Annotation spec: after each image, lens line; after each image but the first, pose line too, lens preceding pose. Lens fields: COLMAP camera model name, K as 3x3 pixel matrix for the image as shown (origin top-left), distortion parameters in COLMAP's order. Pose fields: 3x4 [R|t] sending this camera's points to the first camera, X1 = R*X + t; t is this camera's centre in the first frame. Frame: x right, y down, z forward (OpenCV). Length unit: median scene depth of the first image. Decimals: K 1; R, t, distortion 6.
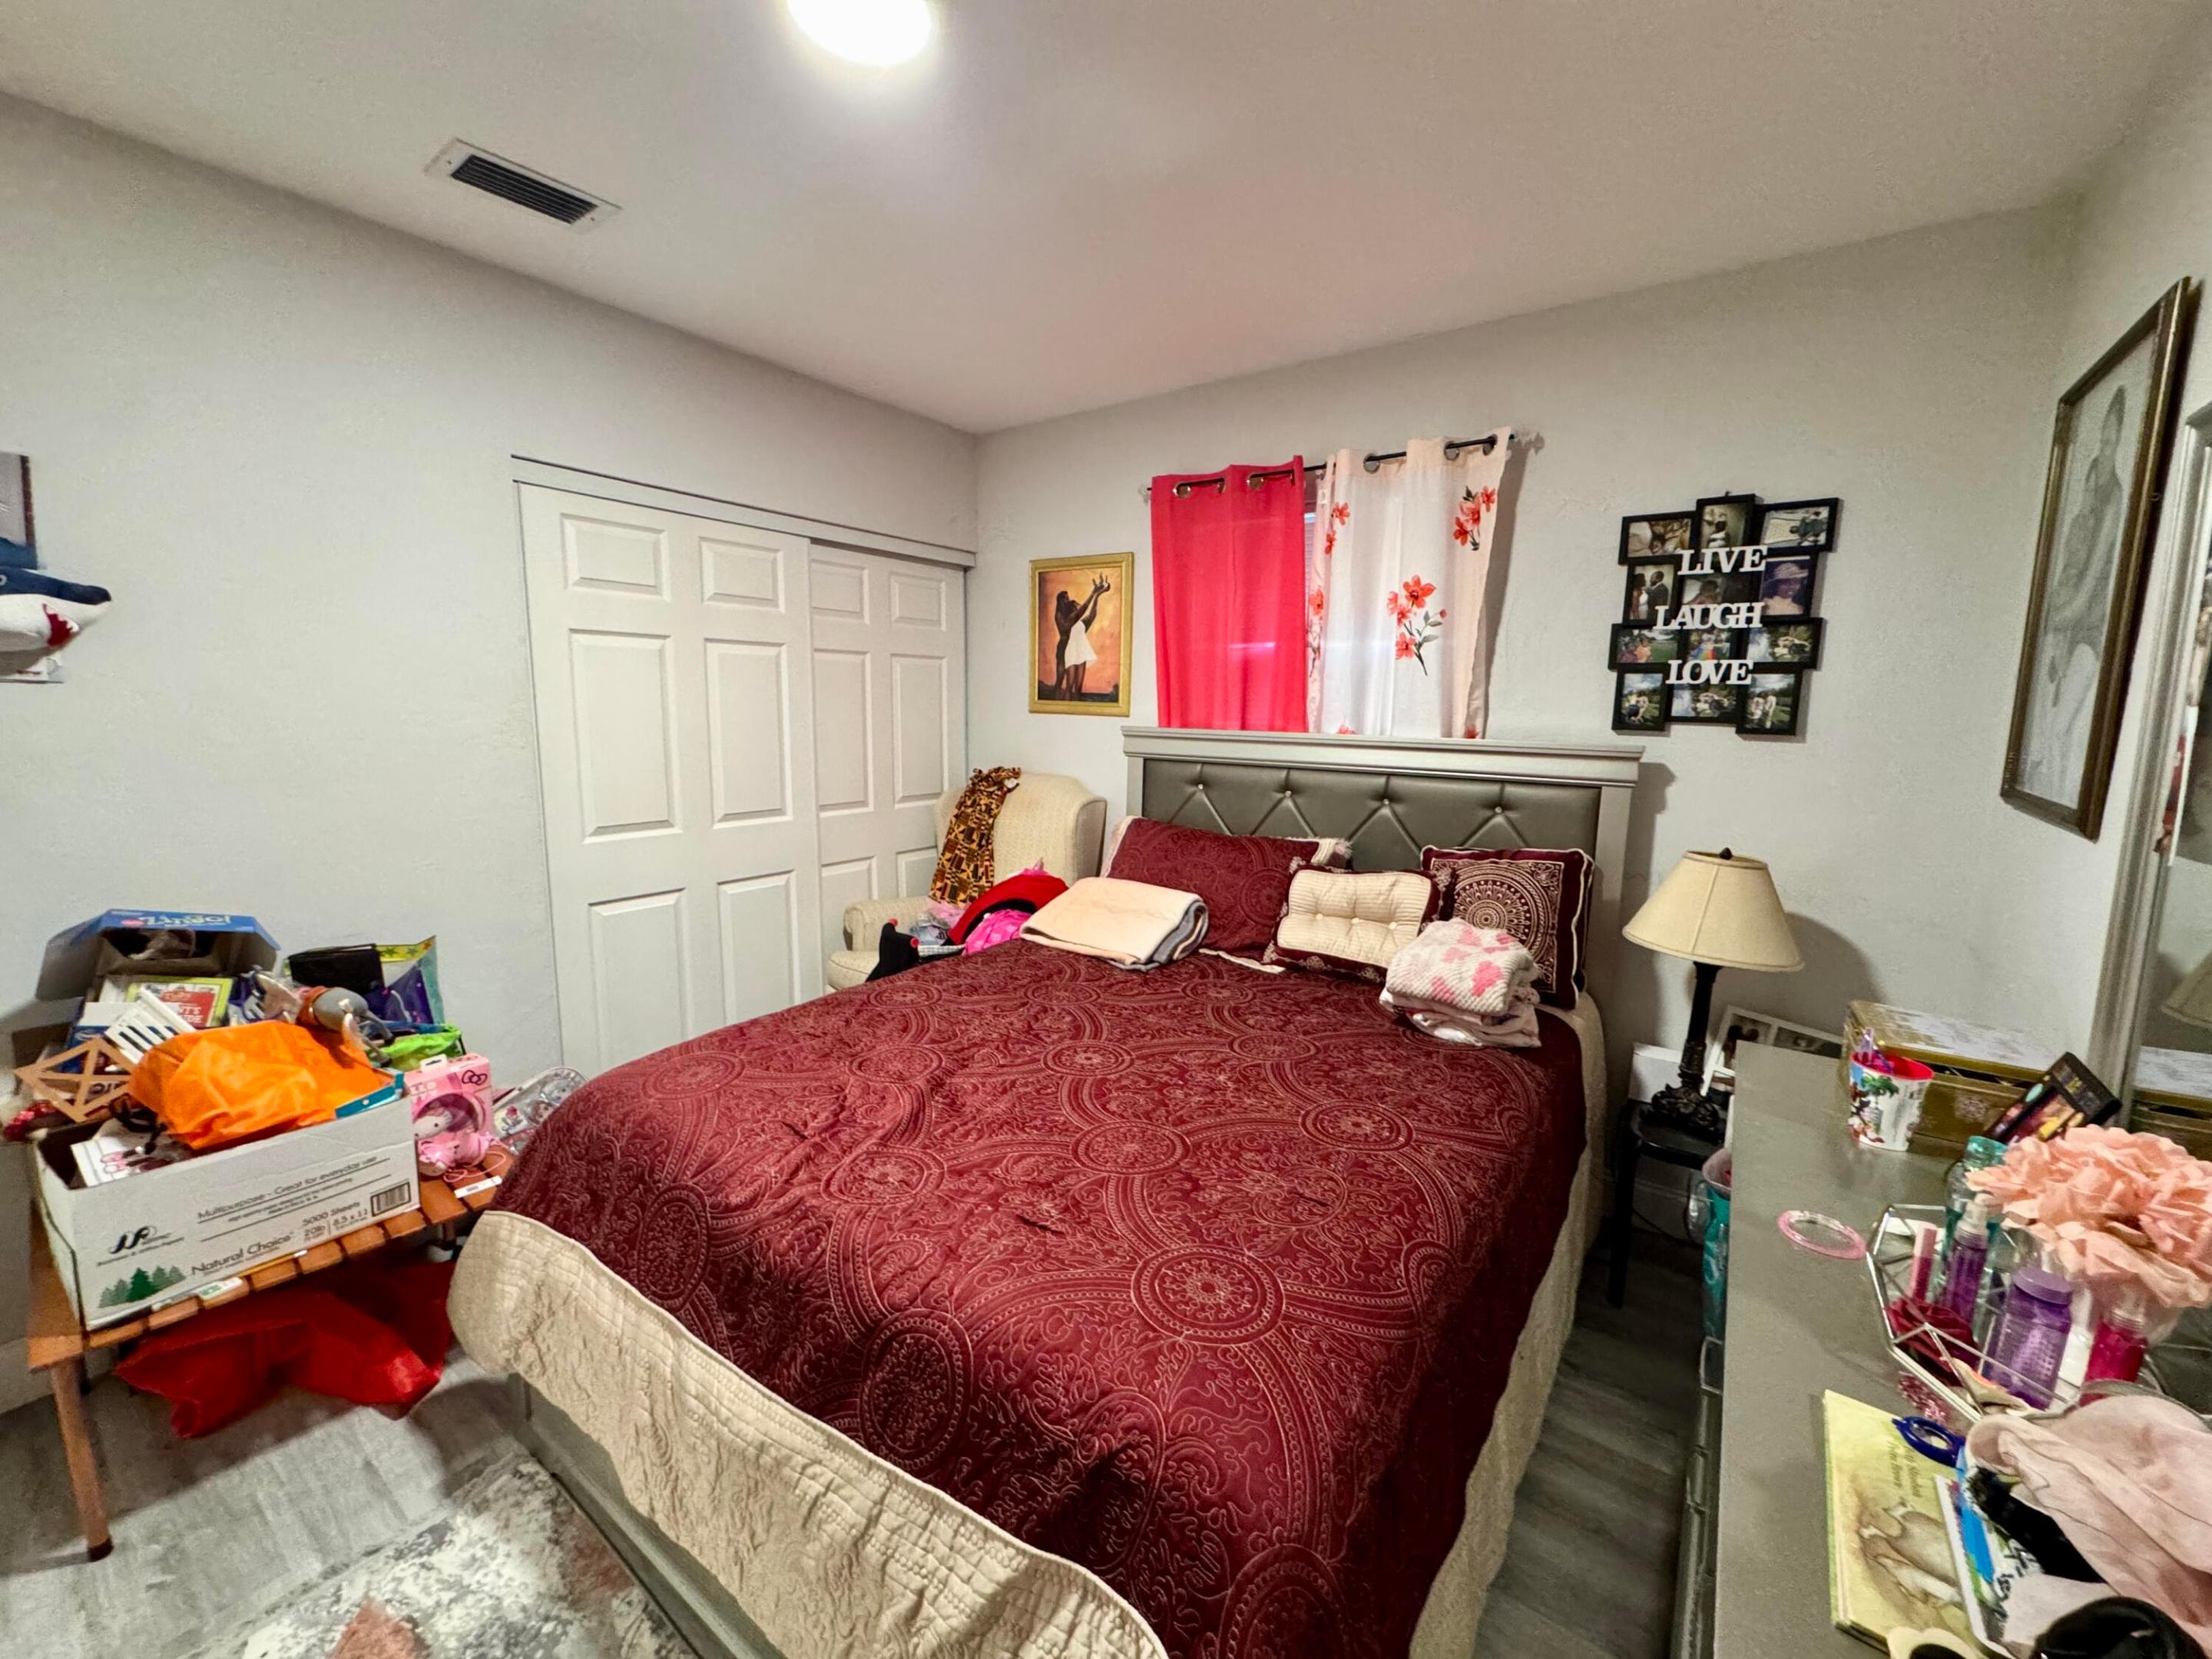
lens RADIAL K [[885.0, 0, 1106.0], [0, 885.0, 824.2], [0, 0, 1]] dist [-0.014833, -0.000351]
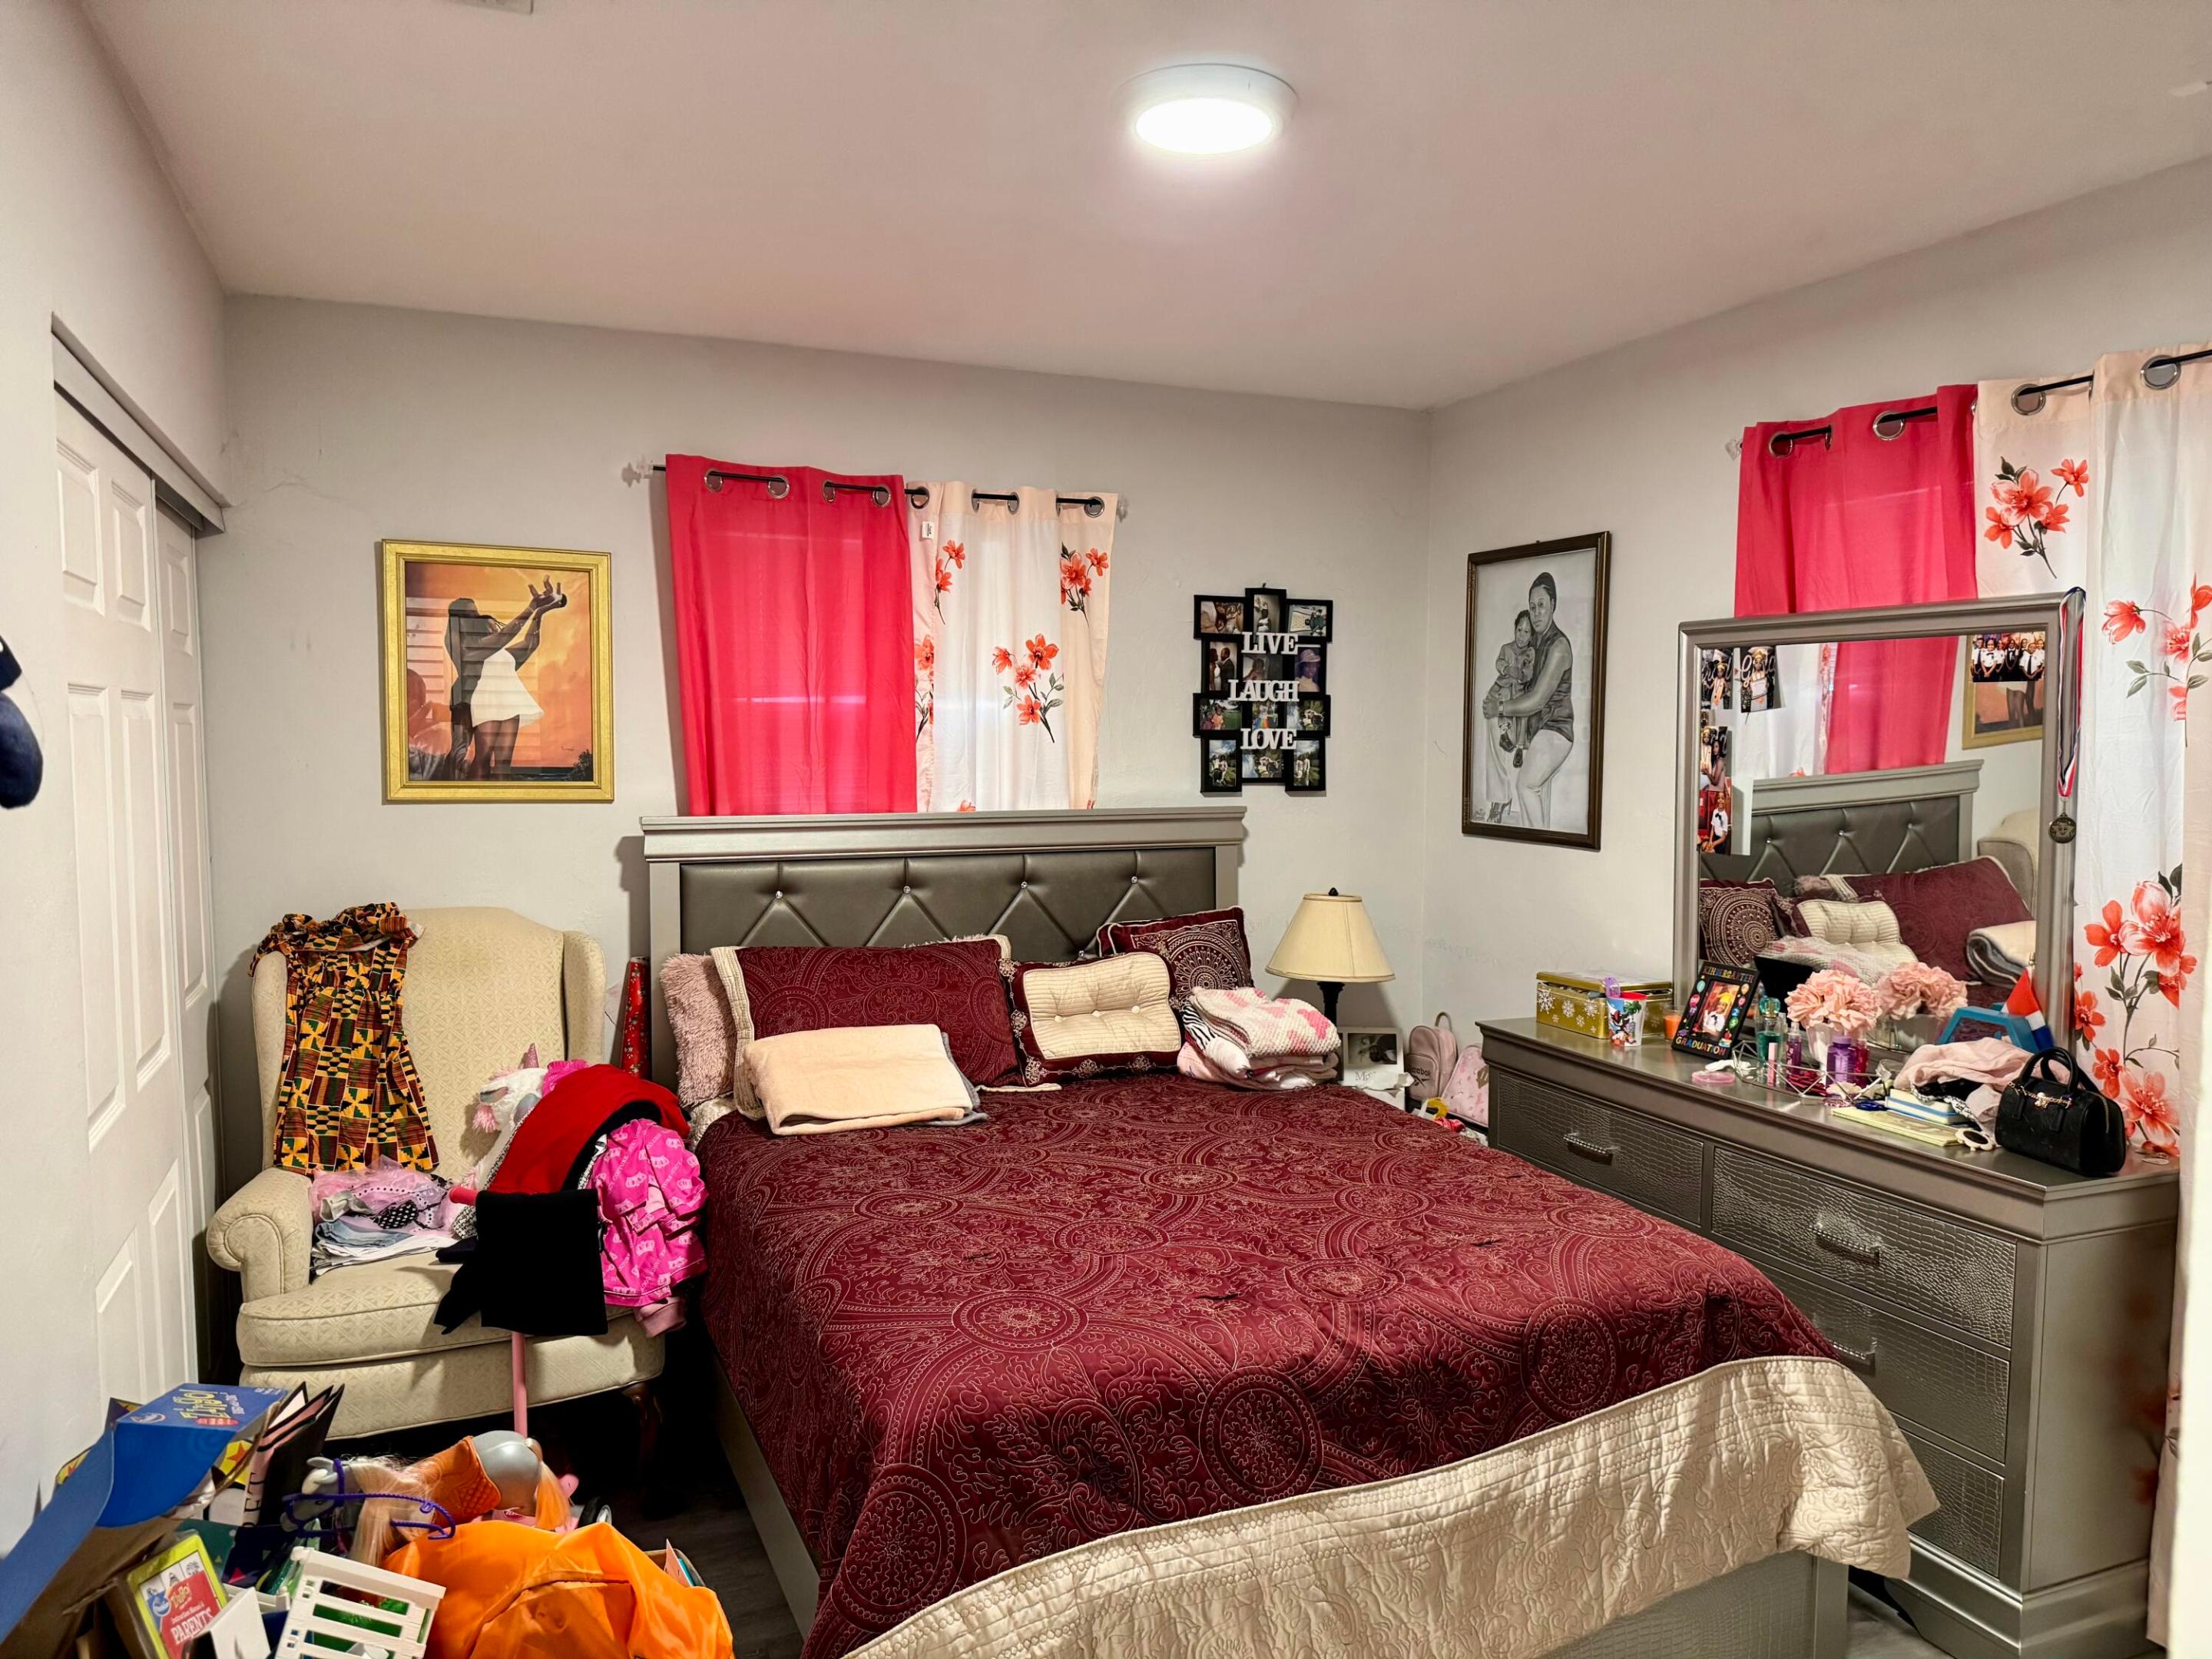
lens RADIAL K [[1566.8, 0, 1107.1], [0, 1566.8, 827.0], [0, 0, 1]] dist [0.063007, -0.048415]
pose [[0.499069, -0.068071, 0.863884, -1.137315], [0.124380, 0.992215, 0.006328, -0.094624], [-0.857589, 0.104291, 0.503650, 0.159478]]
